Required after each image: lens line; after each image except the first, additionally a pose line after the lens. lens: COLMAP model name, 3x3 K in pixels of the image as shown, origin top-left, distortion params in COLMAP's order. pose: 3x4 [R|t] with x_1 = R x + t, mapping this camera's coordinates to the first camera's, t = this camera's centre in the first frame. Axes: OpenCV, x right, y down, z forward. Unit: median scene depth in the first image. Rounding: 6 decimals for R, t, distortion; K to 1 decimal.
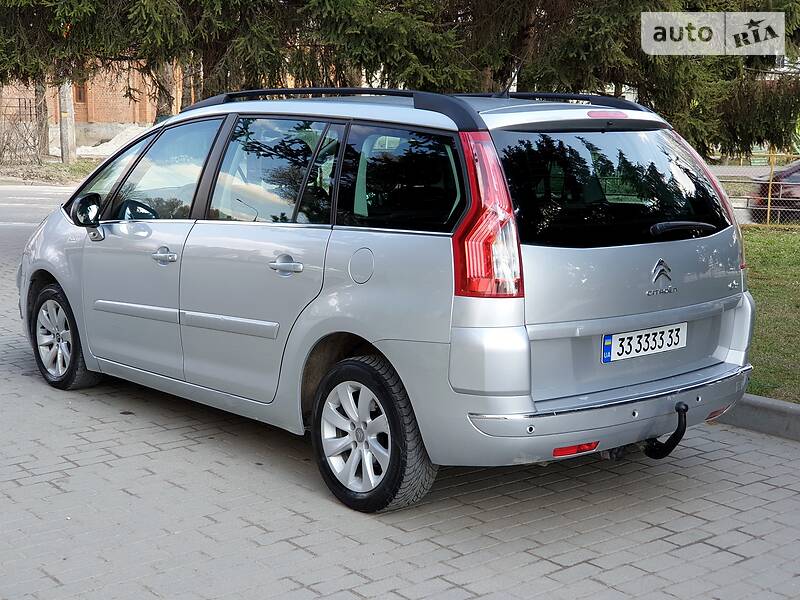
lens RADIAL K [[1204.1, 0, 370.7], [0, 1204.1, 281.4], [0, 0, 1]] dist [0.087248, -0.135885]
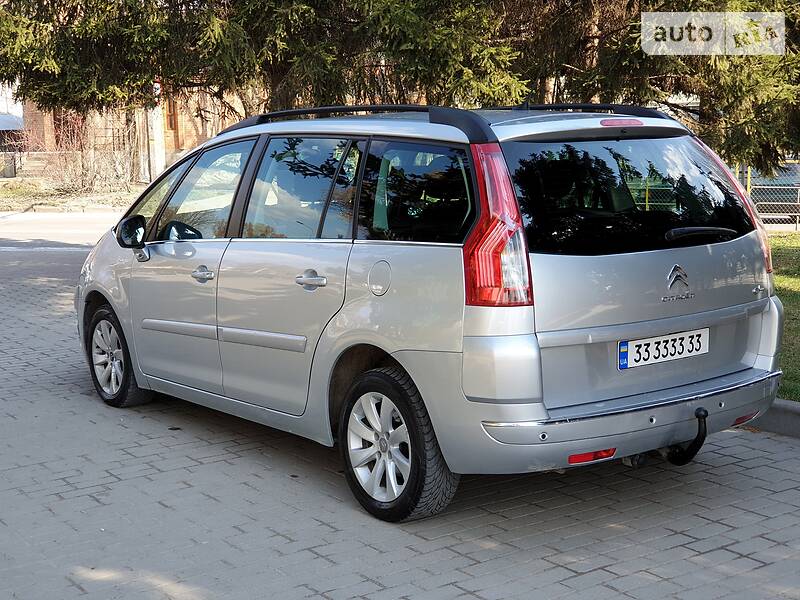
lens RADIAL K [[1204.1, 0, 370.7], [0, 1204.1, 281.4], [0, 0, 1]] dist [0.087248, -0.135885]
pose [[0.996669, -0.023704, -0.078037, 0.063864], [0.022523, 0.999619, -0.015976, 0.005260], [0.078386, 0.014165, 0.996822, -0.016475]]
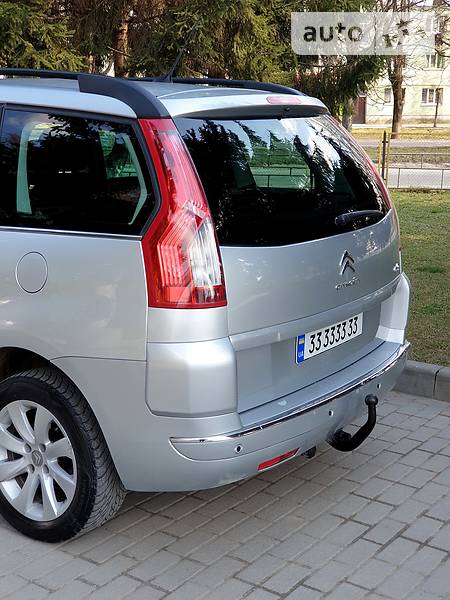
lens RADIAL K [[894.6, 0, 232.2], [0, 894.6, 284.9], [0, 0, 1]] dist [0.101321, -0.150247]
pose [[0.962288, -0.055138, 0.266385, -0.041398], [0.037528, 0.996788, 0.070755, -0.044555], [-0.269431, -0.058090, 0.961266, 0.322515]]
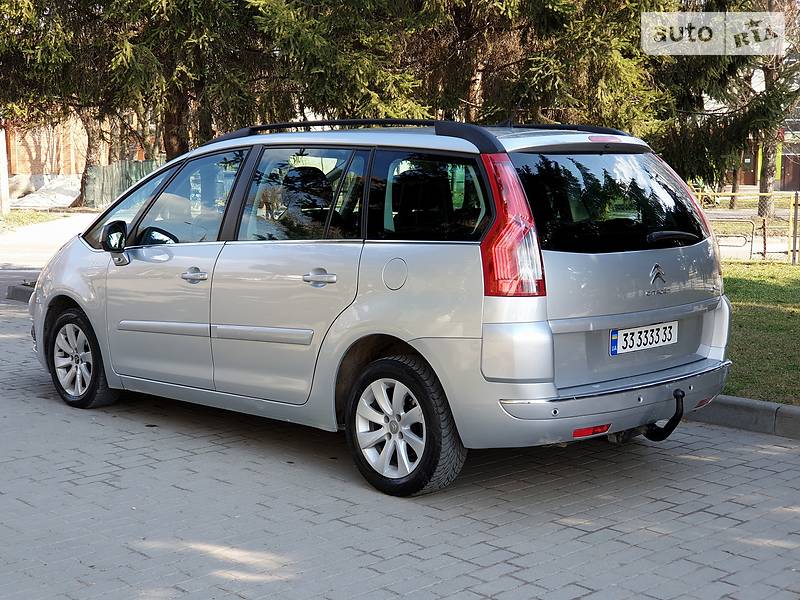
lens RADIAL K [[1204.1, 0, 370.7], [0, 1204.1, 281.4], [0, 0, 1]] dist [0.087248, -0.135885]
pose [[0.997525, -0.016812, 0.068276, -0.104930], [0.019628, 0.998975, -0.040777, 0.038337], [-0.067521, 0.042016, 0.996833, -0.114560]]
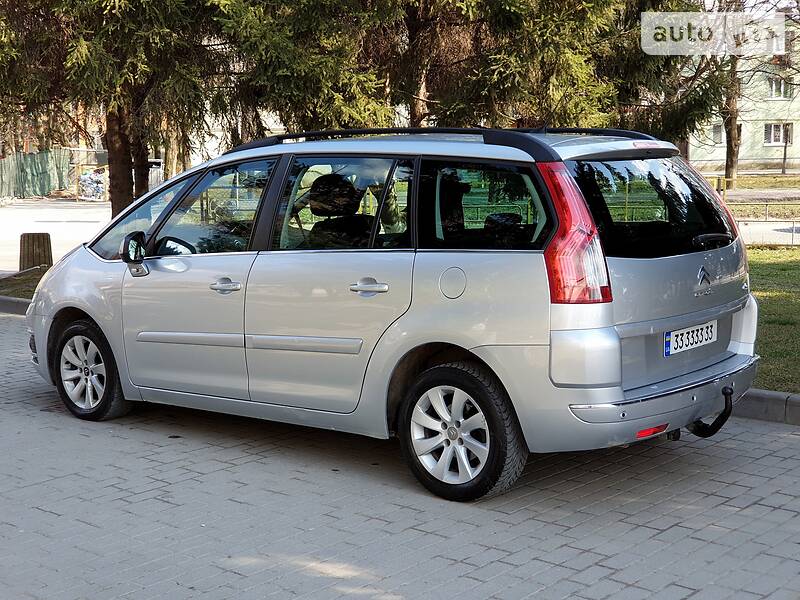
lens RADIAL K [[1197.8, 0, 366.5], [0, 1197.8, 285.8], [0, 0, 1]] dist [0.085242, -0.093272]
pose [[0.986409, -0.044743, 0.158100, -0.262086], [0.048909, 0.998548, -0.022558, 0.011015], [-0.156861, 0.029984, 0.987165, -0.100557]]
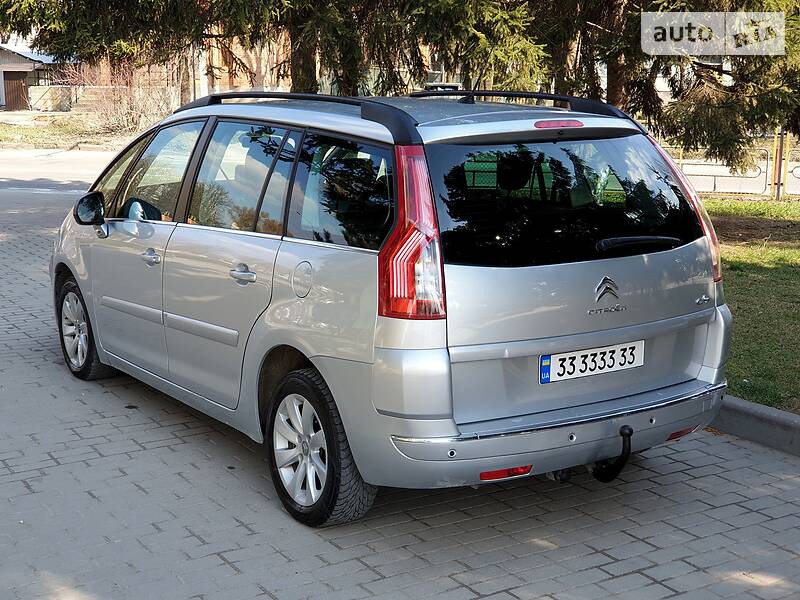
lens RADIAL K [[1204.1, 0, 370.7], [0, 1204.1, 281.4], [0, 0, 1]] dist [0.087248, -0.135885]
pose [[0.991458, 0.010572, -0.129998, 0.174708], [-0.005905, 0.999326, 0.036235, -0.047201], [0.130293, -0.035158, 0.990852, 0.024617]]
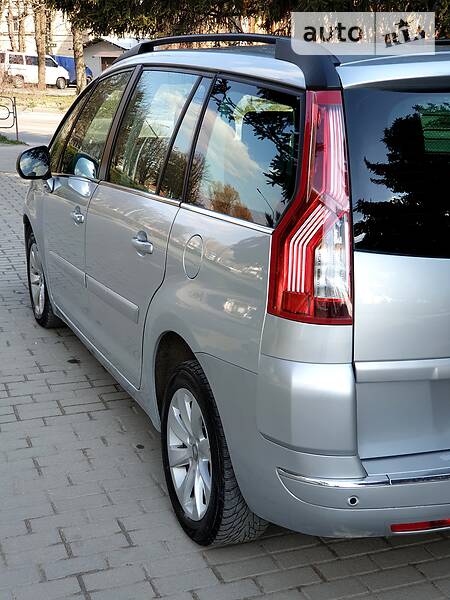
lens RADIAL K [[903.1, 0, 225.0], [0, 903.1, 300.0], [0, 0, 1]] dist [0.087248, -0.135885]
pose [[0.953978, 0.074313, -0.290523, 0.191061], [-0.038813, 0.991257, 0.126105, -0.061244], [0.297354, -0.109026, 0.948522, 0.415737]]
